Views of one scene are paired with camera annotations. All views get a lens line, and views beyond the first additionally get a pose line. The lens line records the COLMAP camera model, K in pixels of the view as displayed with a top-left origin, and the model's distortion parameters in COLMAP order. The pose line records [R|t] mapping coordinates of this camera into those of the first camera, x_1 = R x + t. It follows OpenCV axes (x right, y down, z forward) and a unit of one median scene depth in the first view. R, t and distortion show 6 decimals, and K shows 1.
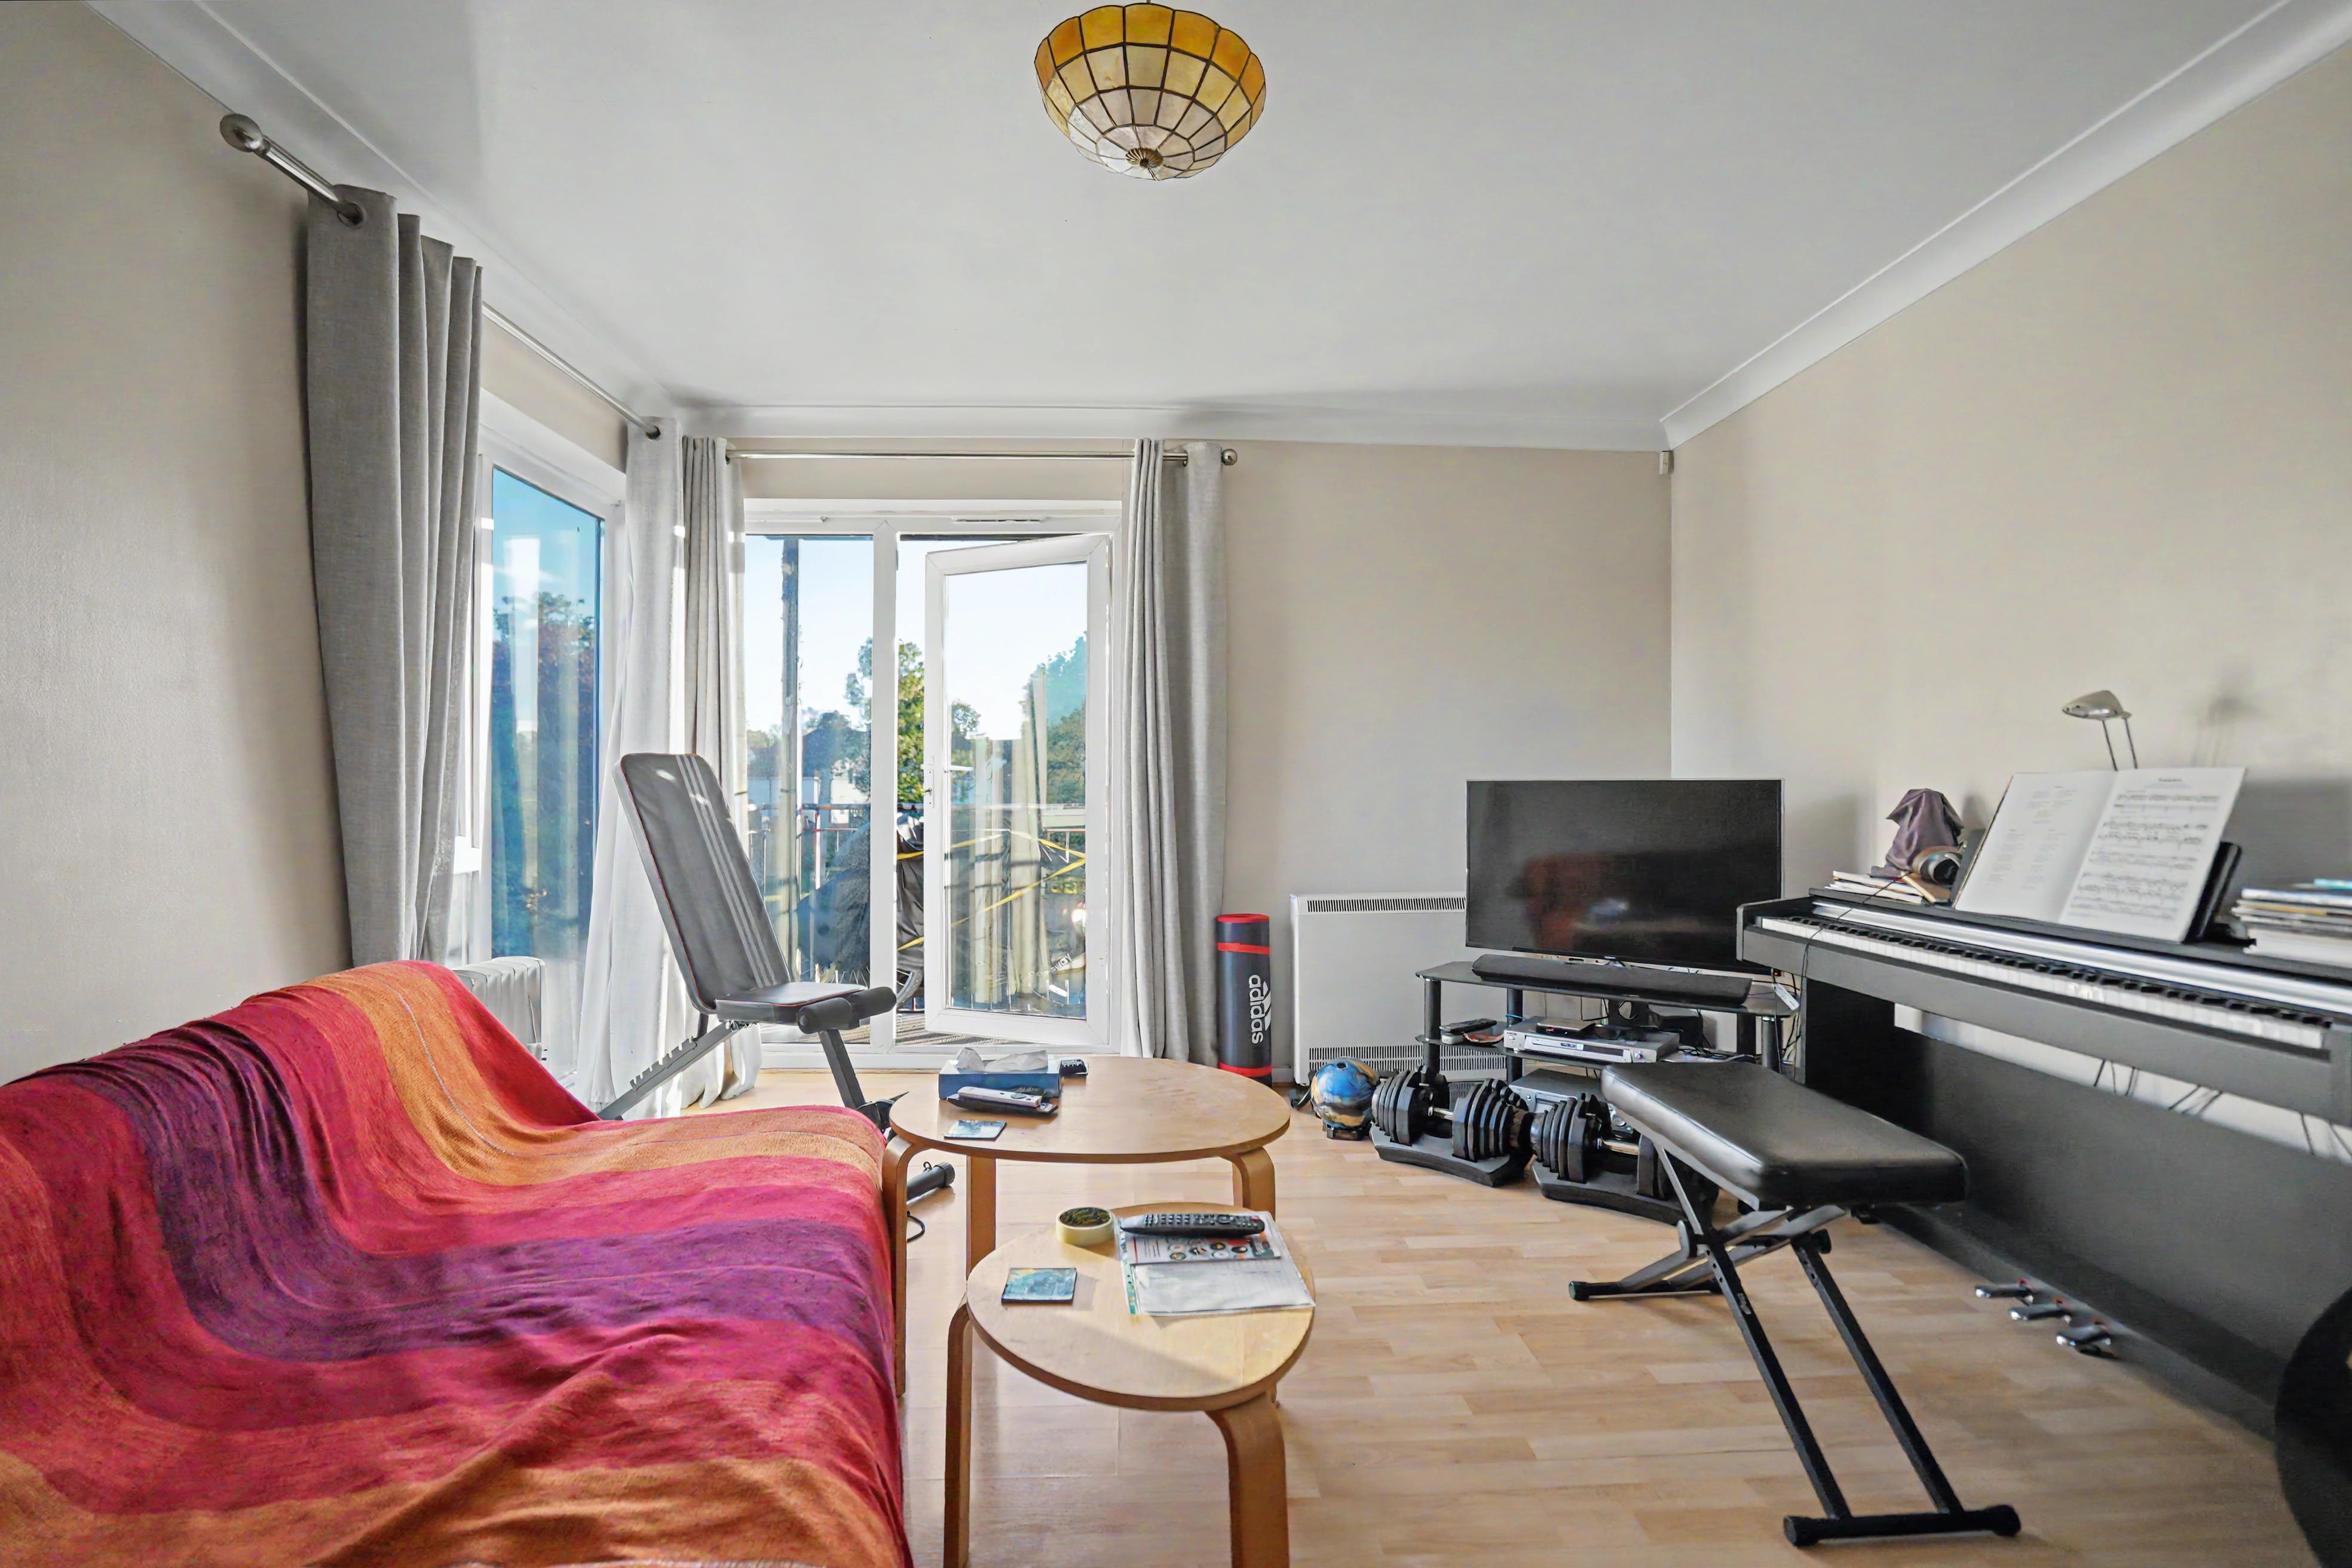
lens RADIAL K [[1061.8, 0, 1160.5], [0, 1061.8, 784.7], [0, 0, 1]] dist [-0.066325, 0.023888]
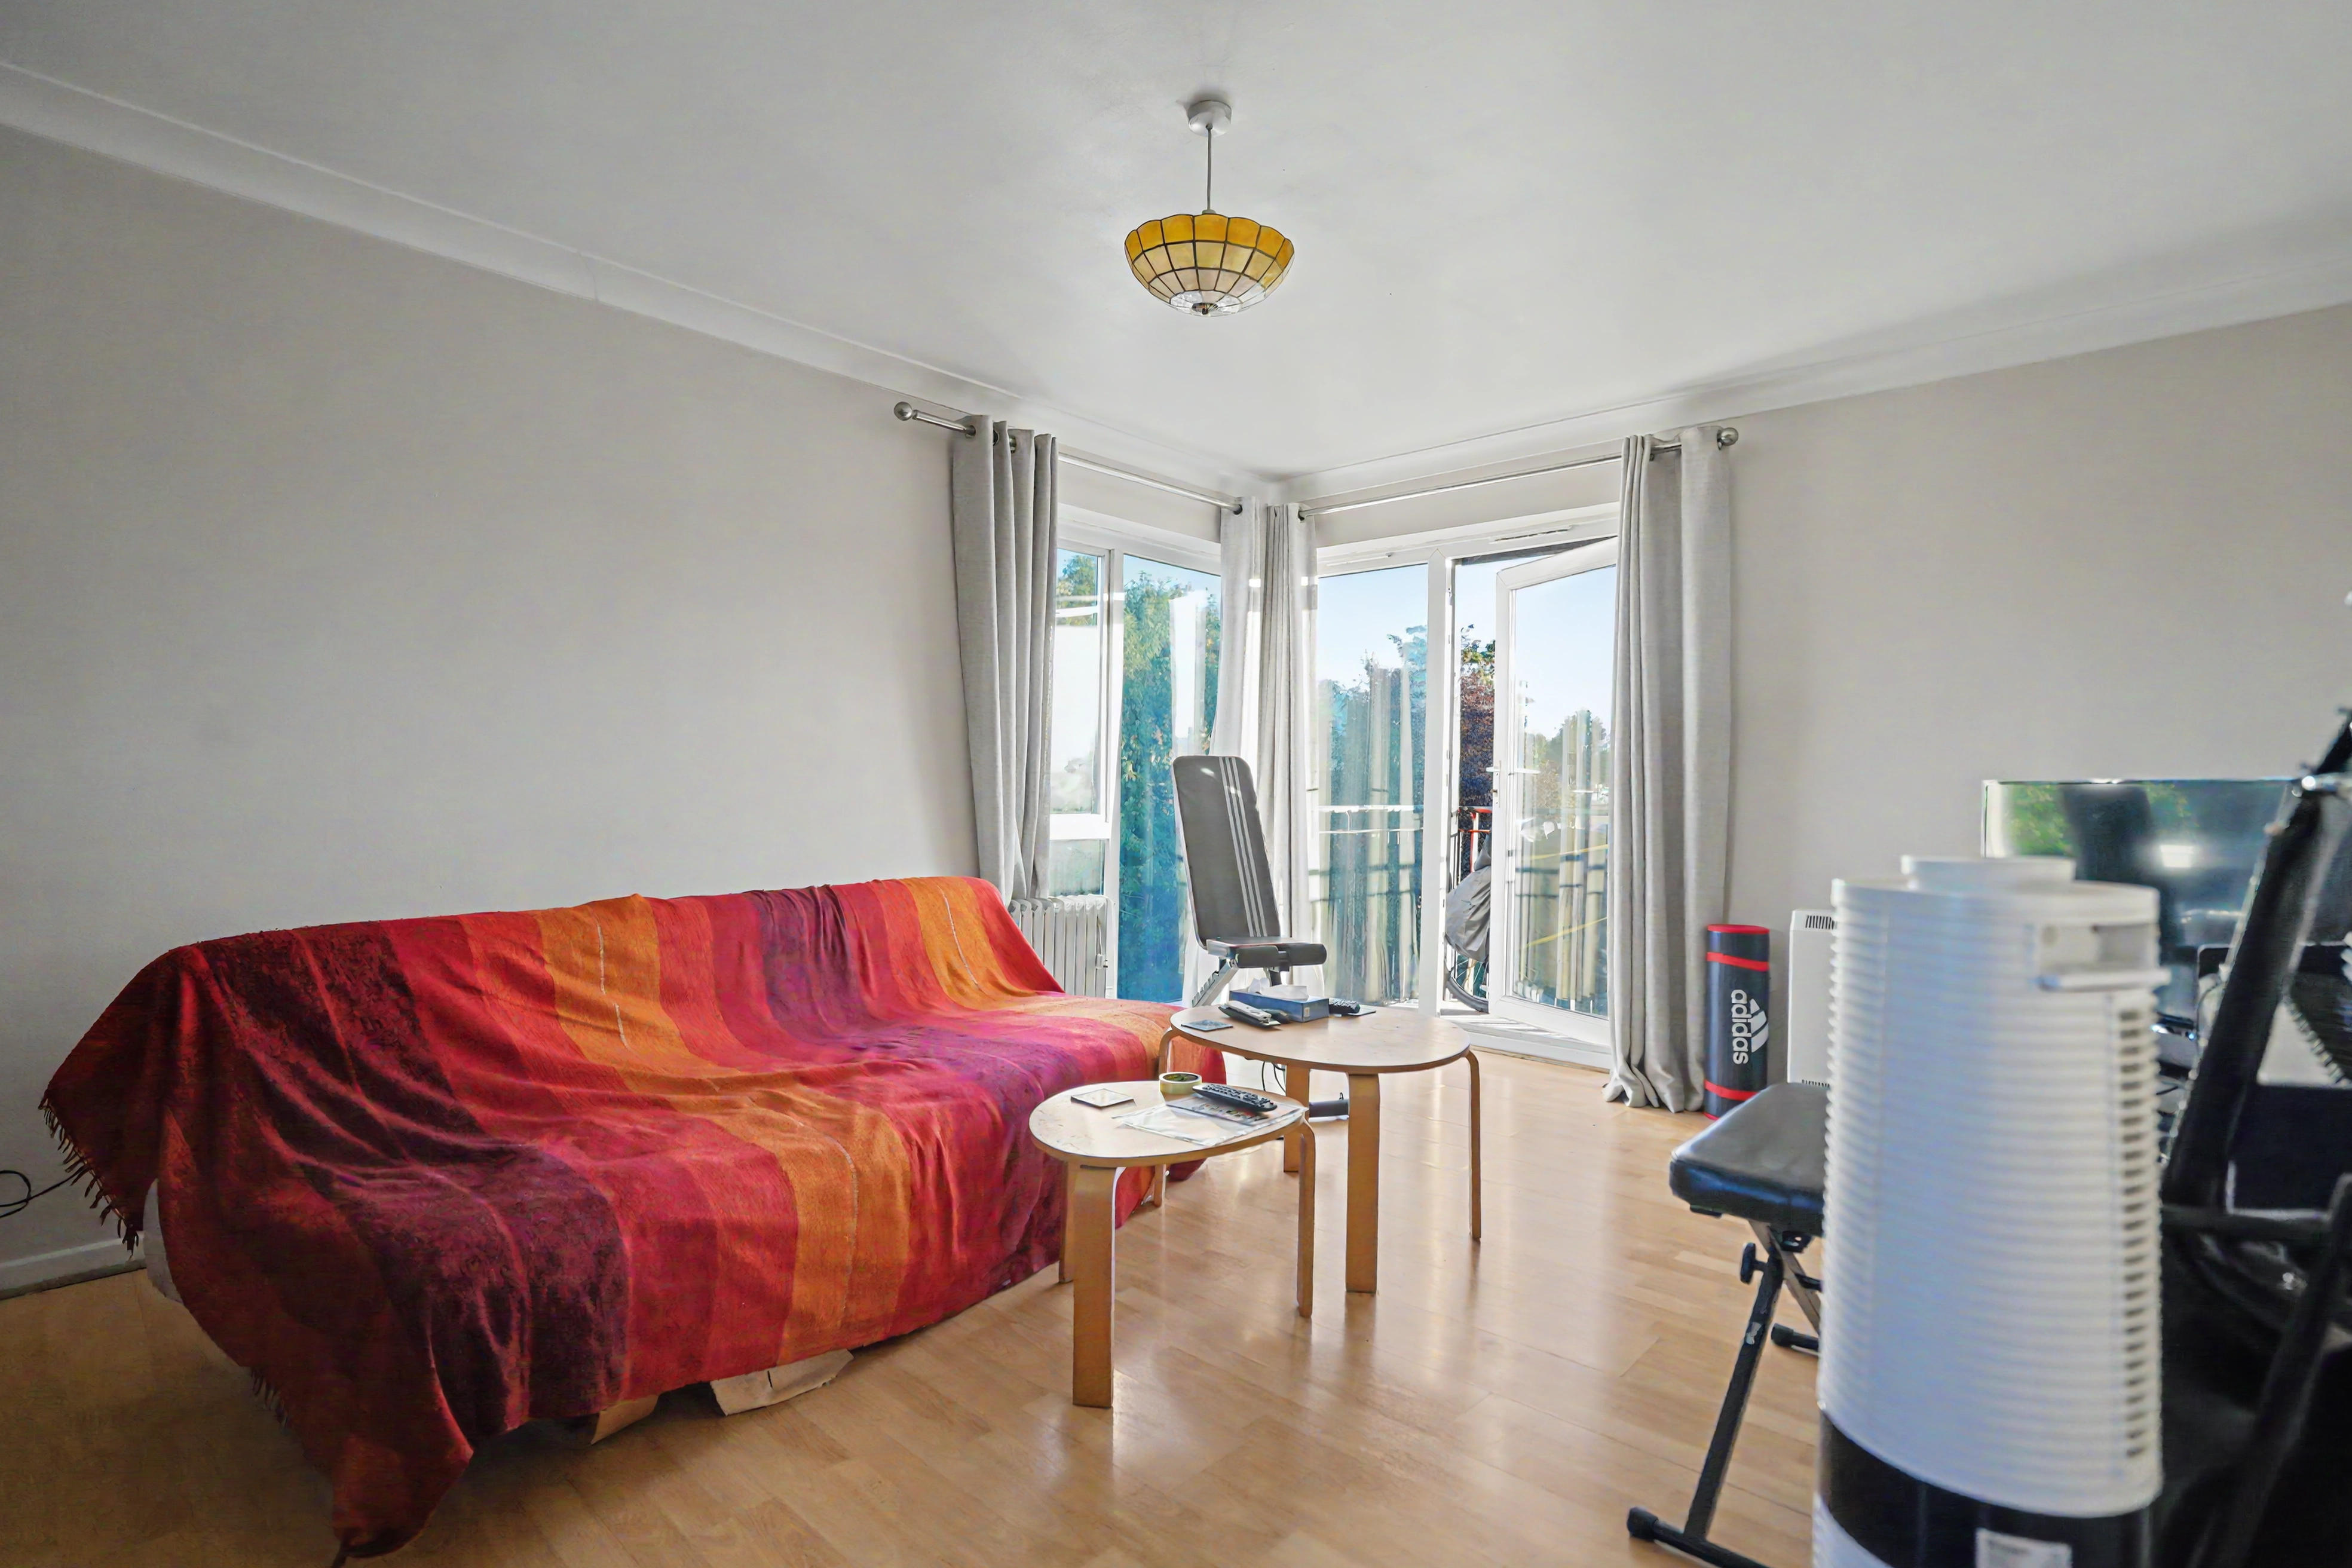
lens RADIAL K [[1061.8, 0, 1160.5], [0, 1061.8, 784.7], [0, 0, 1]] dist [-0.066325, 0.023888]
pose [[0.720658, 0.008920, -0.693233, 0.424375], [-0.017667, 0.999829, -0.005501, 0.016571], [0.693066, 0.016212, 0.720692, -0.014814]]
